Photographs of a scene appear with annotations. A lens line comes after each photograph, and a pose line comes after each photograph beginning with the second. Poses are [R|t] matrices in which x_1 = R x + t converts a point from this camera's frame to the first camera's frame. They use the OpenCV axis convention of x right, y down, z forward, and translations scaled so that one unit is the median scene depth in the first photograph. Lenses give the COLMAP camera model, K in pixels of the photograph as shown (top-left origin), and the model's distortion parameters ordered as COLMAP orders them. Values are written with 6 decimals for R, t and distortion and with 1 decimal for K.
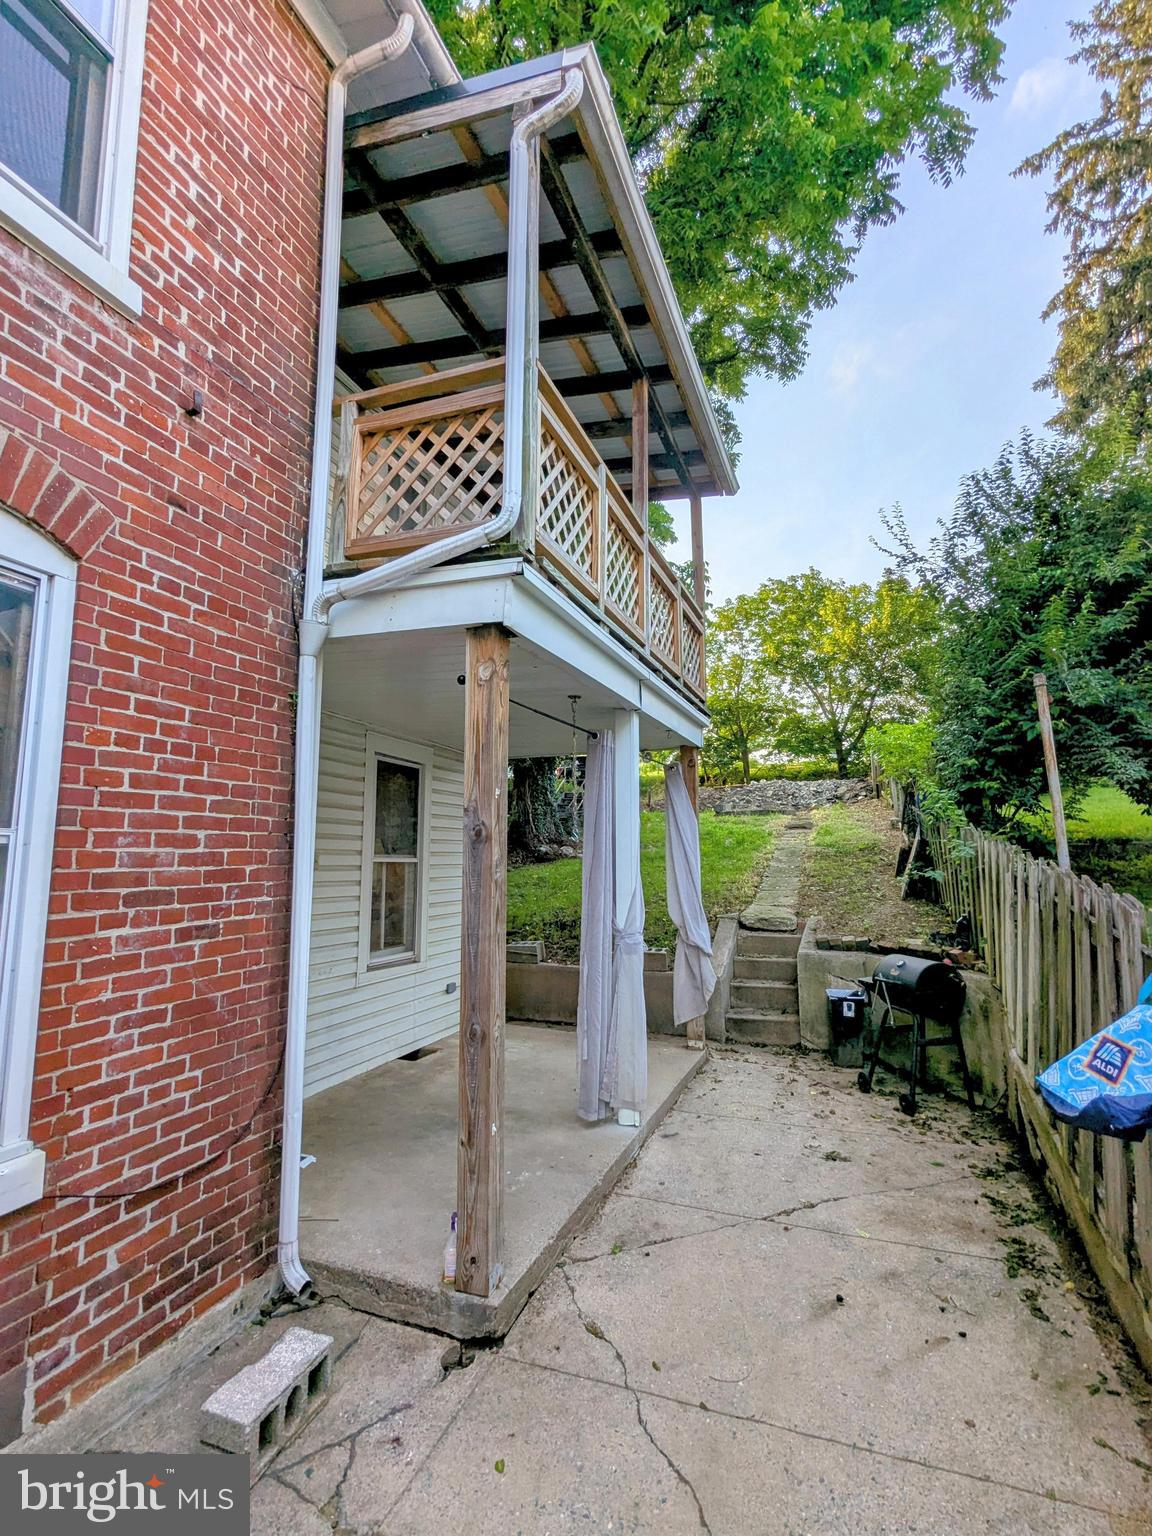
lens RADIAL K [[729.3, 0, 569.9], [0, 729.3, 773.1], [0, 0, 1]] dist [0.002709, -0.001227]
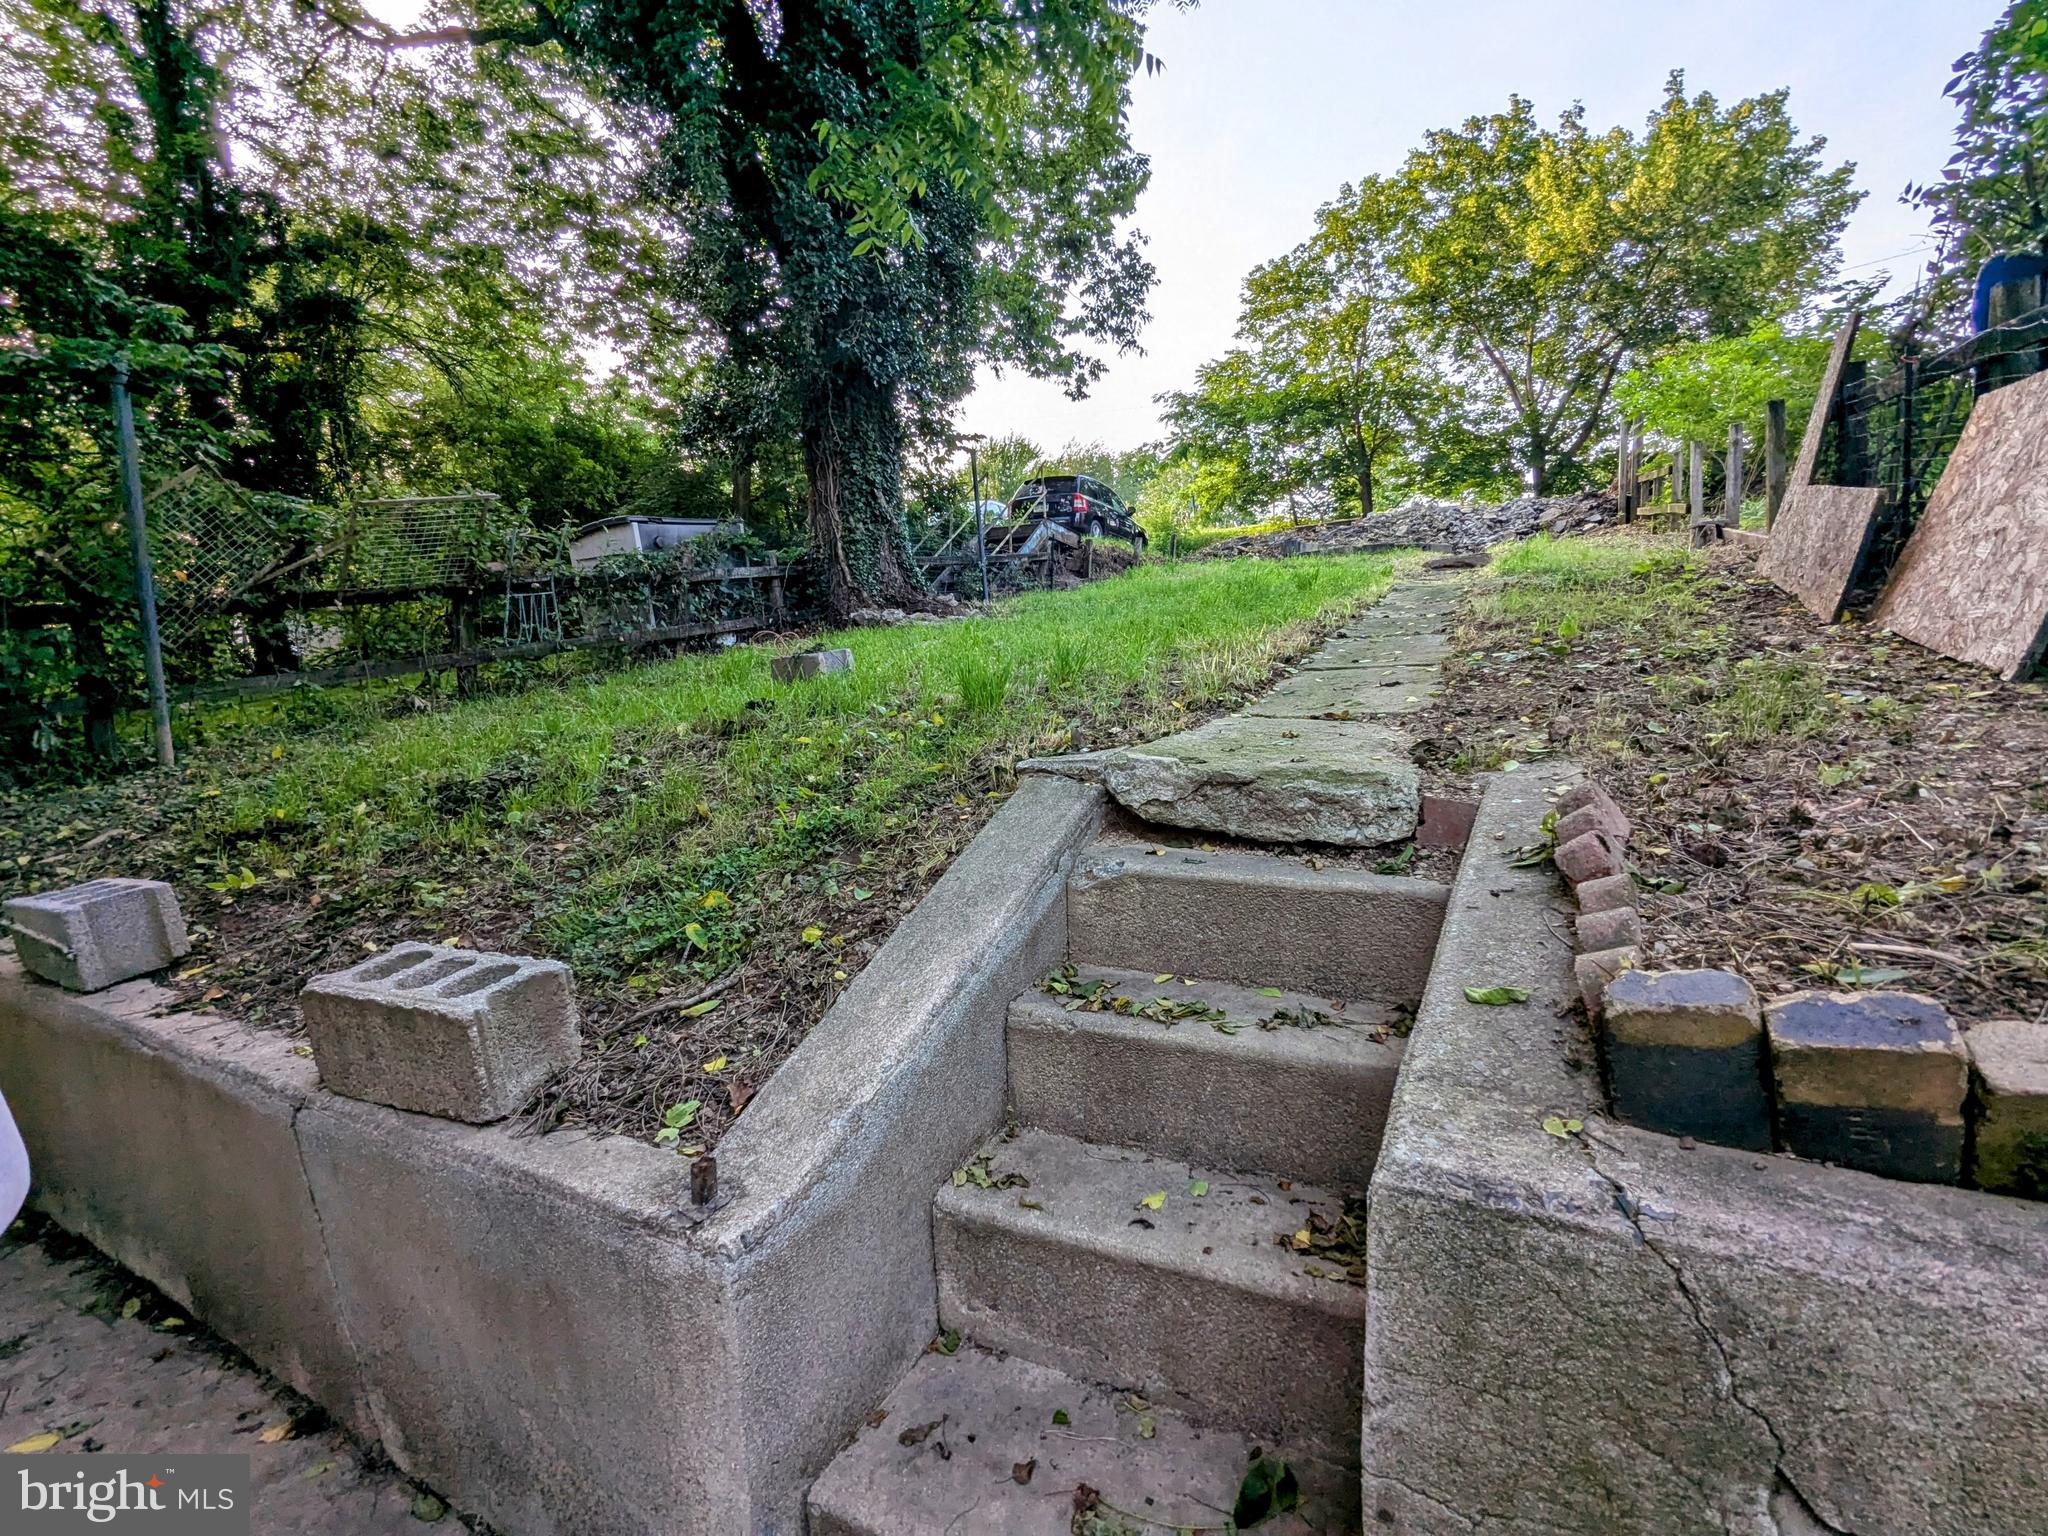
lens RADIAL K [[972.4, 0, 1026.3], [0, 972.4, 763.5], [0, 0, 1]] dist [0.002709, -0.001227]
pose [[0.994139, 0.001569, -0.108099, 0.341538], [0.019798, 0.980344, 0.196298, 0.209571], [0.106282, -0.197287, 0.974568, 1.077711]]
